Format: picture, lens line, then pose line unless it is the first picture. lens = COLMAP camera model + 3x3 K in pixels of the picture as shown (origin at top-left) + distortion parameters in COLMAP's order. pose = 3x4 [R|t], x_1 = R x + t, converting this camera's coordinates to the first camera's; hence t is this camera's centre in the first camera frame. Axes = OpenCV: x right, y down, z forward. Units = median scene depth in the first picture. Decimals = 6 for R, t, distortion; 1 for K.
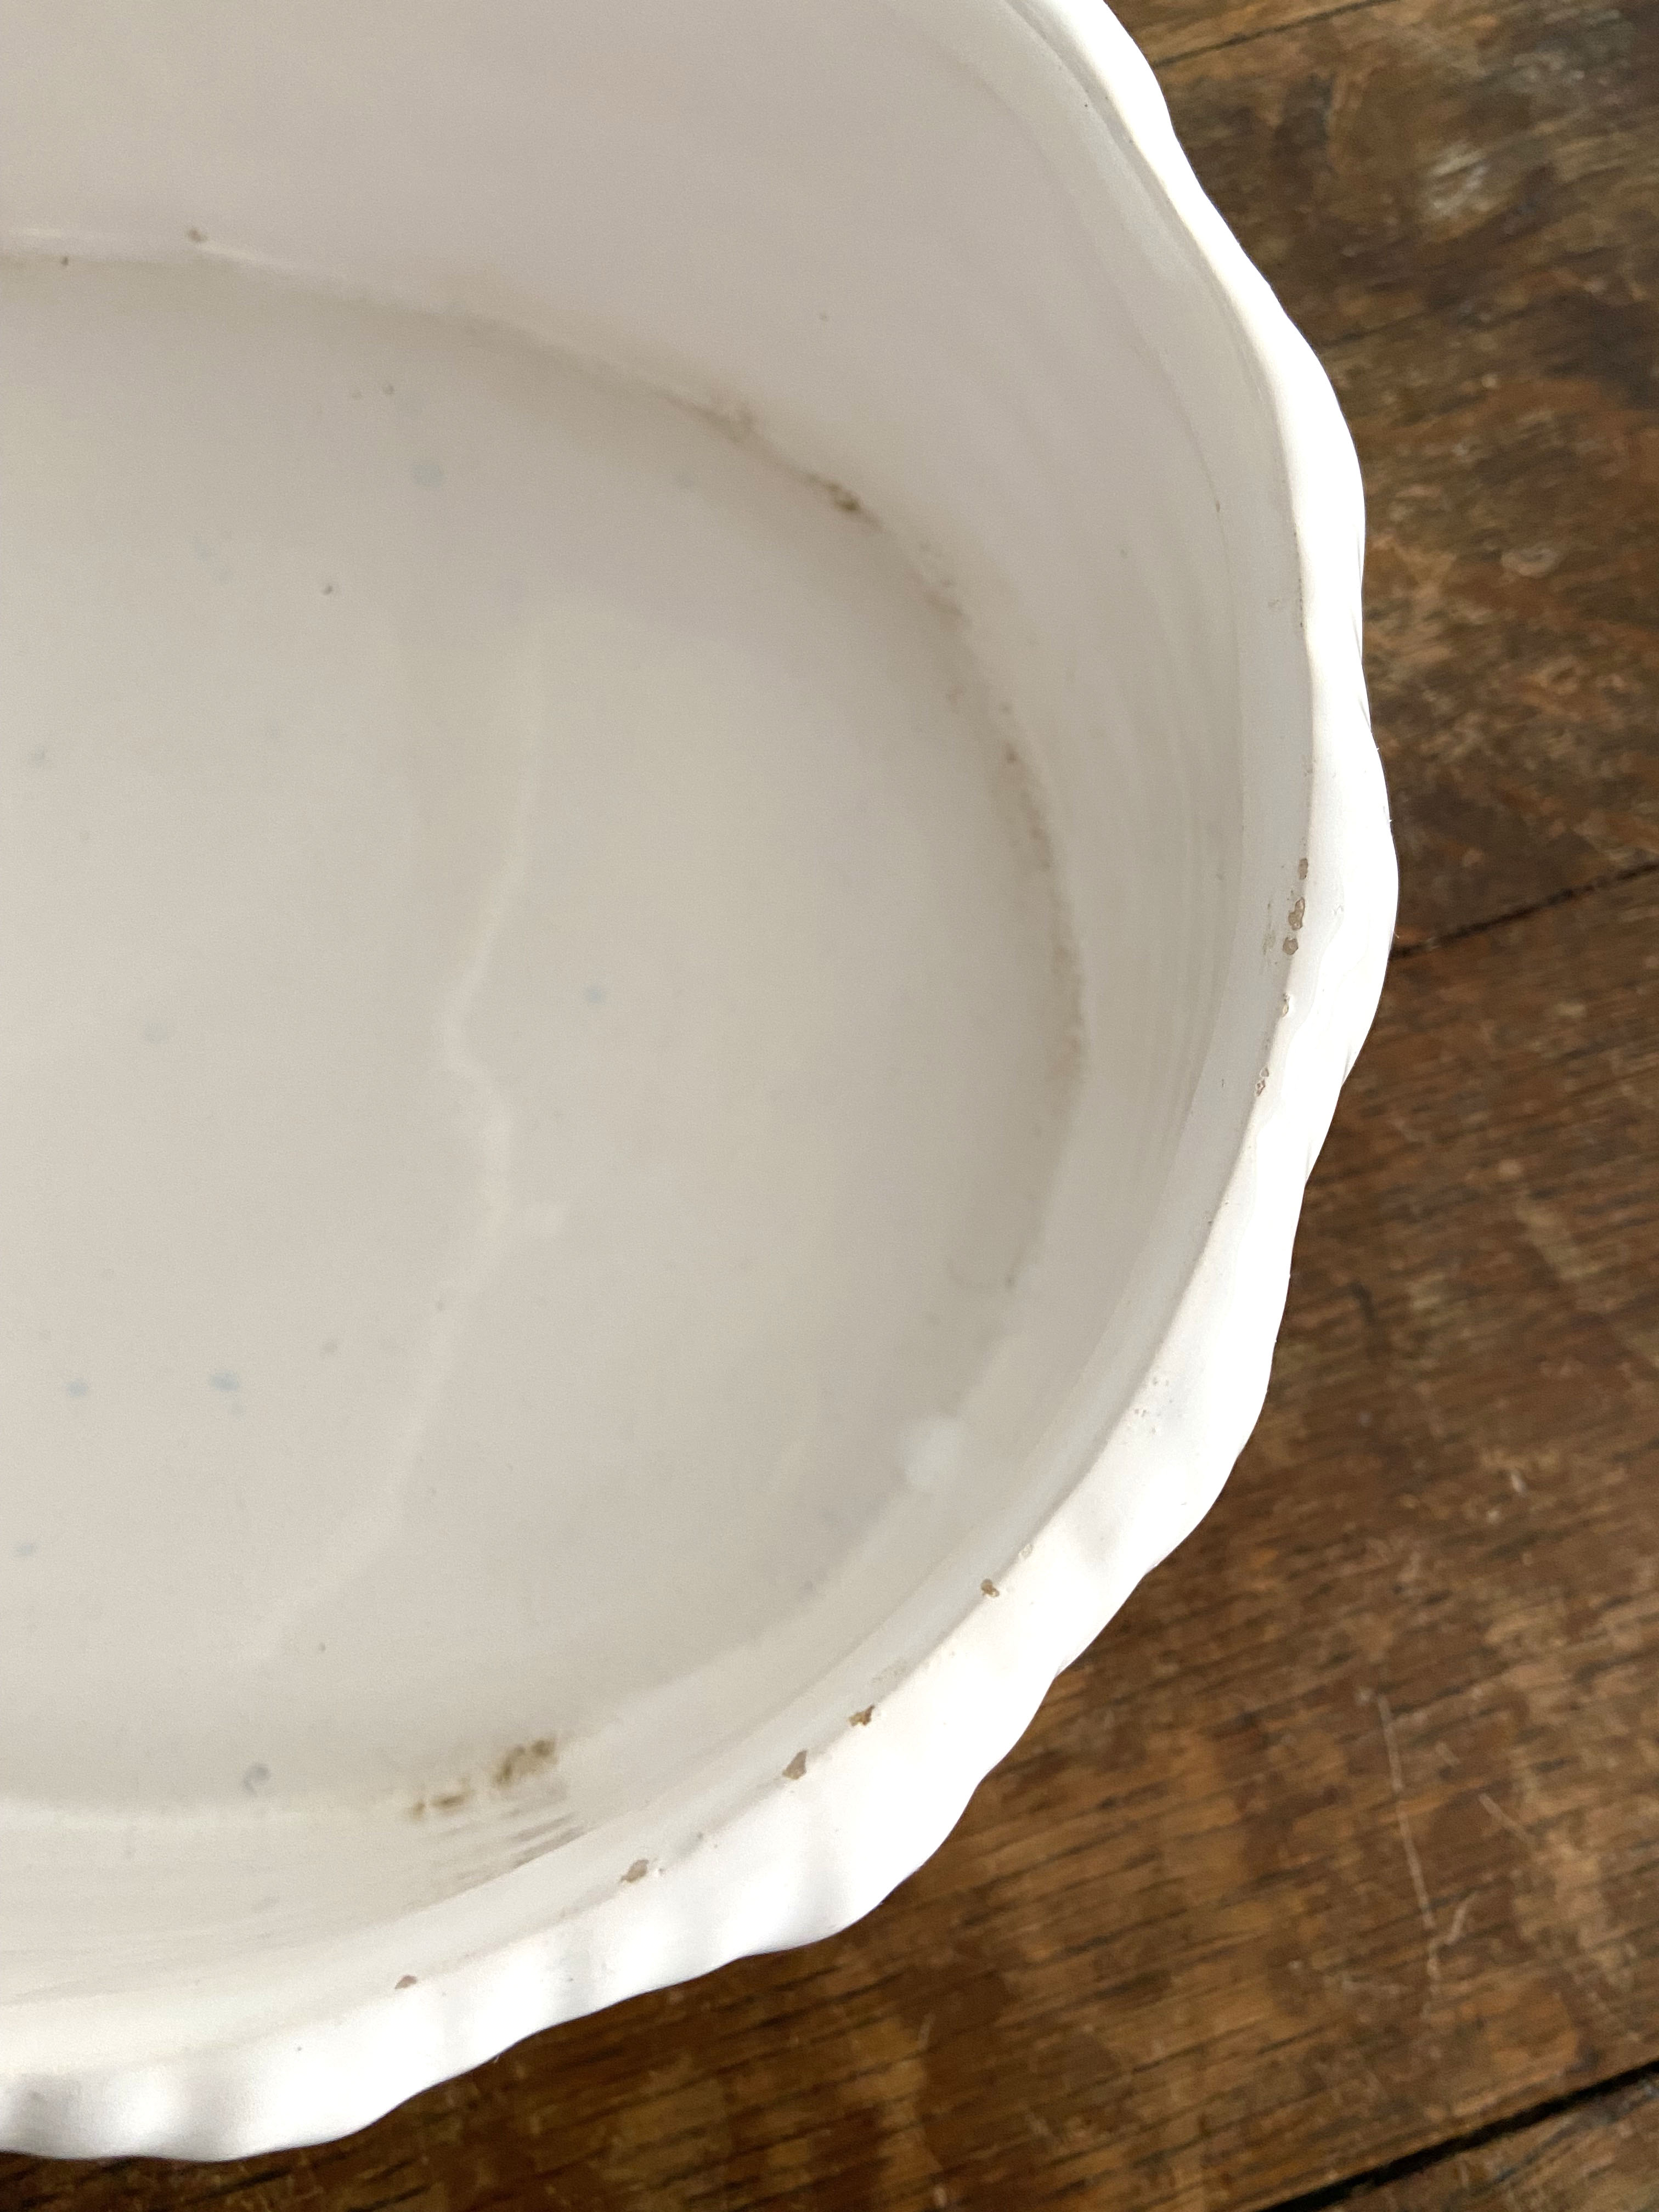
lens RADIAL K [[1692.8, 0, 809.5], [0, 1692.8, 1104.1], [0, 0, 1]] dist [0.097947, -0.135475]
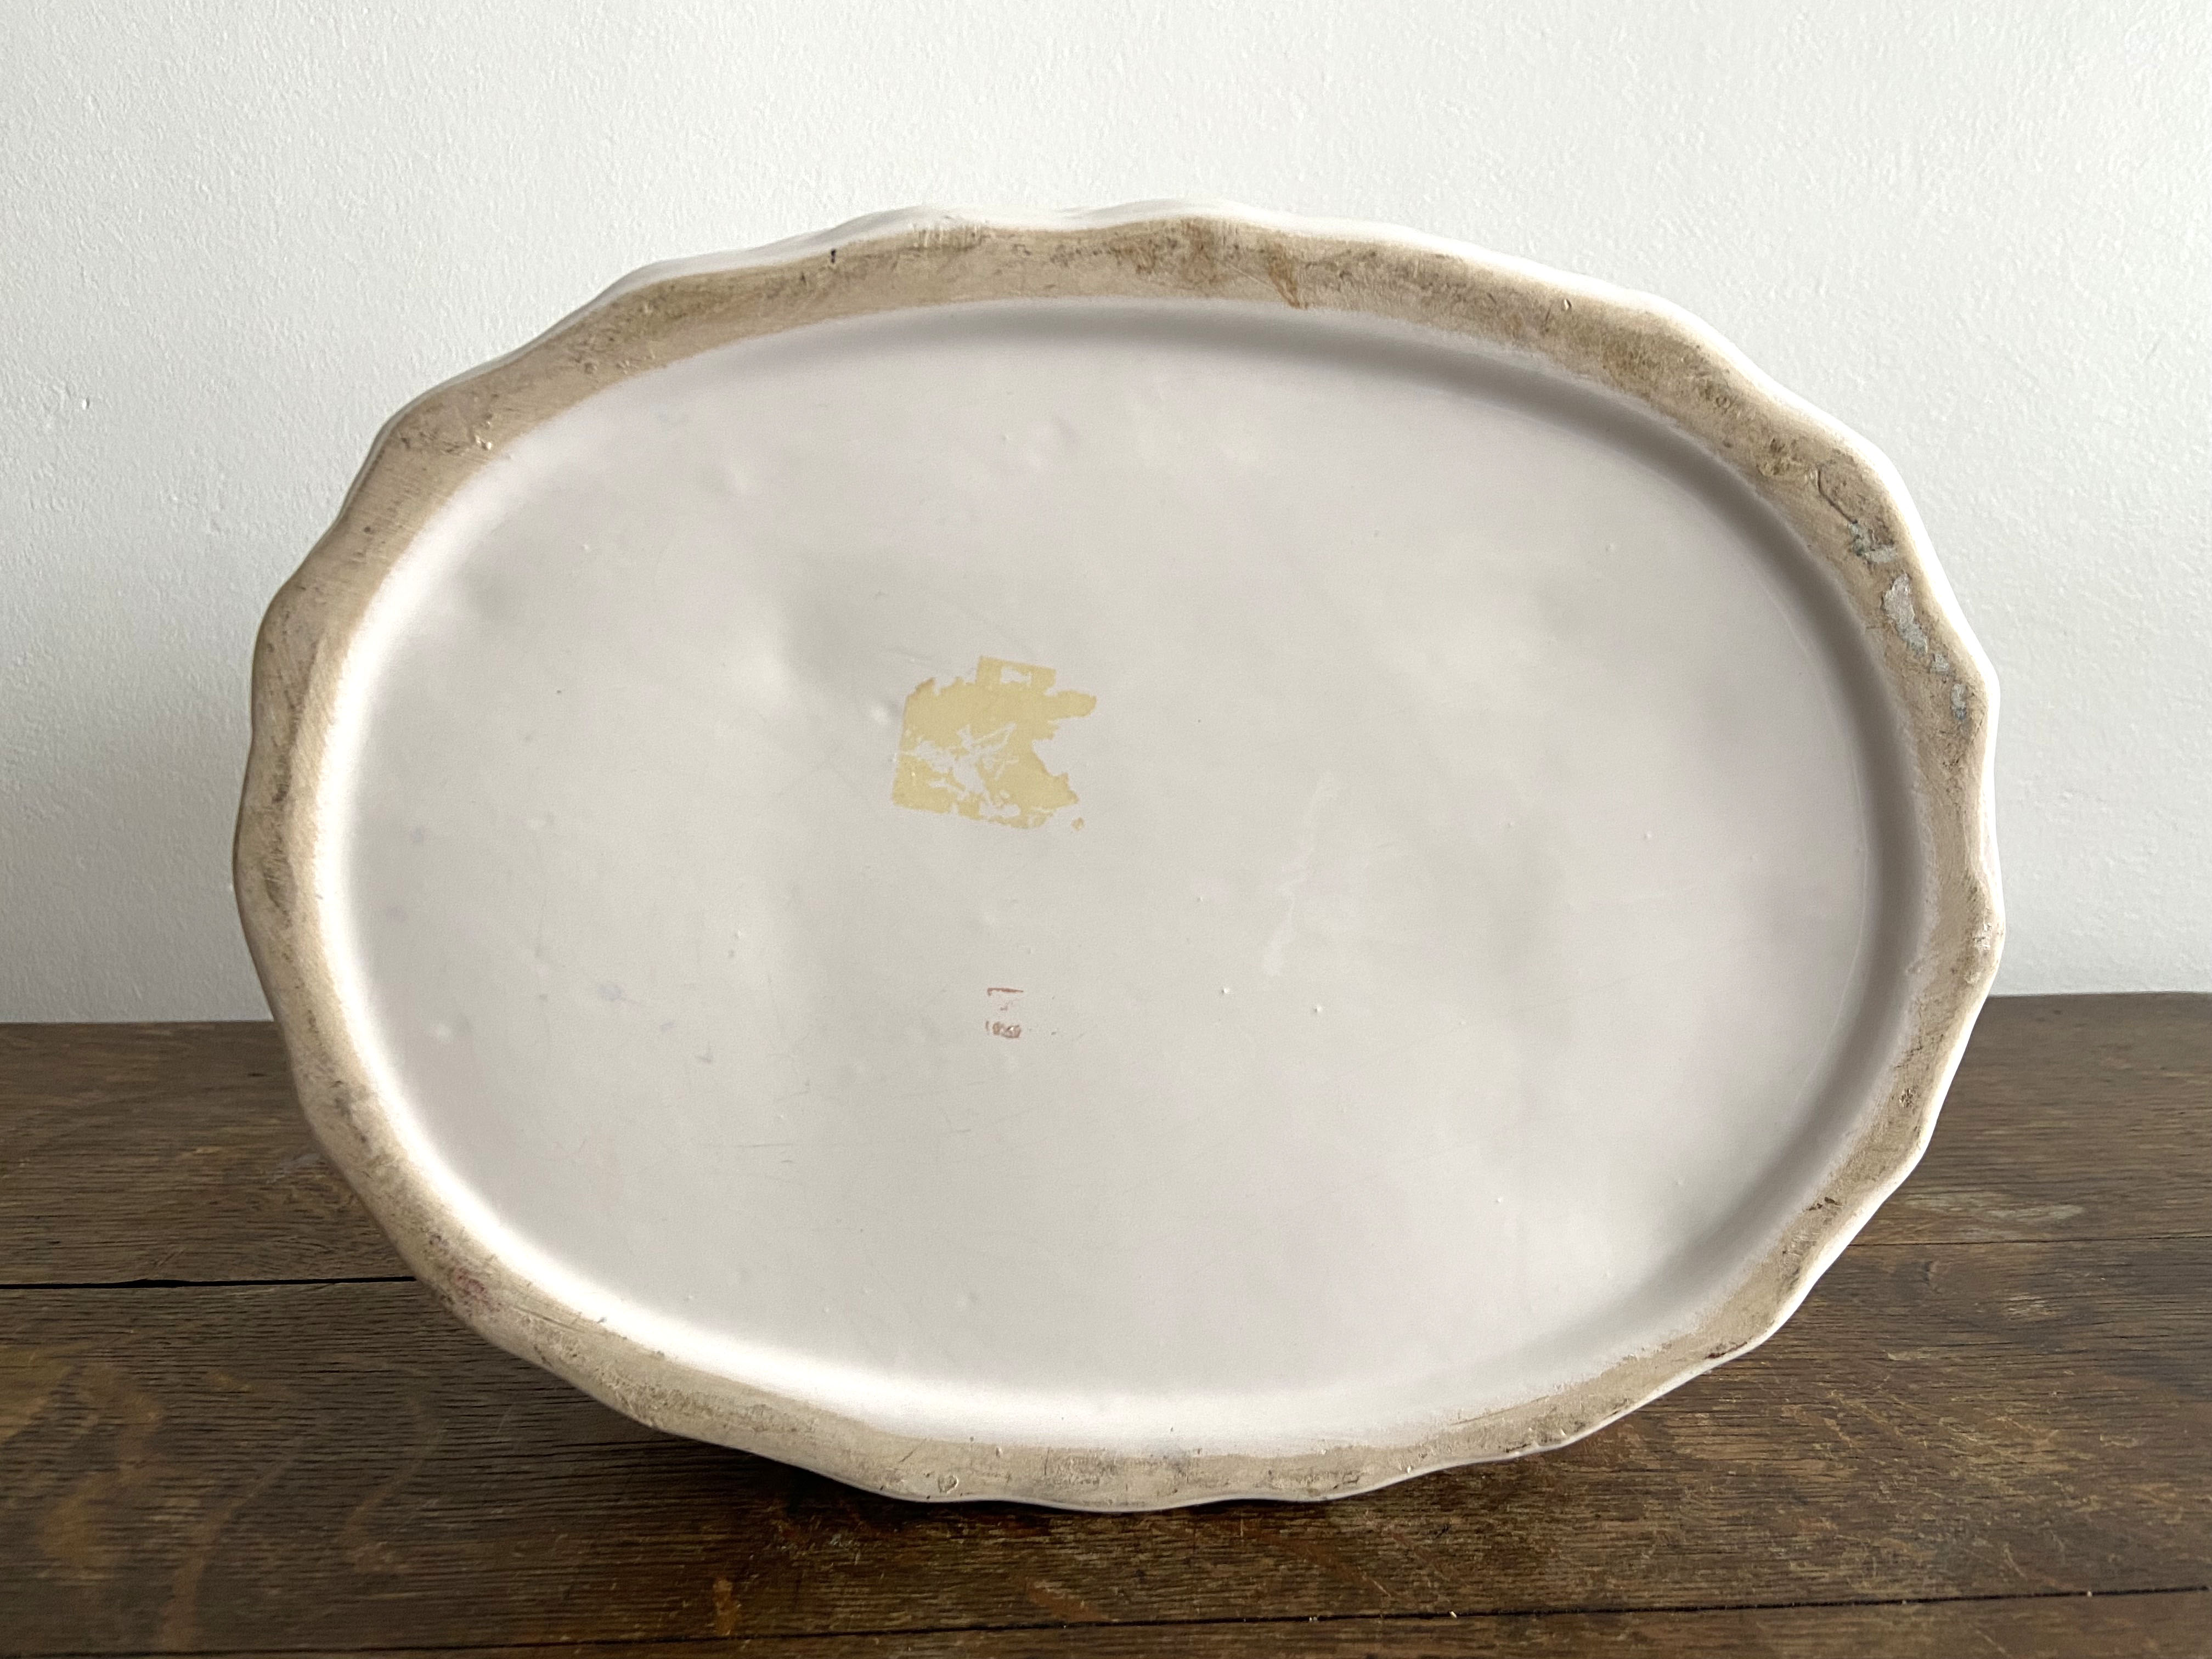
lens RADIAL K [[1692.8, 0, 1102.9], [0, 1692.8, 820.5], [0, 0, 1]] dist [0.097947, -0.135475]
pose [[0.954503, 0.039227, -0.295610, 0.032421], [-0.289975, 0.353334, -0.889421, 1.135018], [0.069560, 0.934674, 0.348634, 0.001148]]
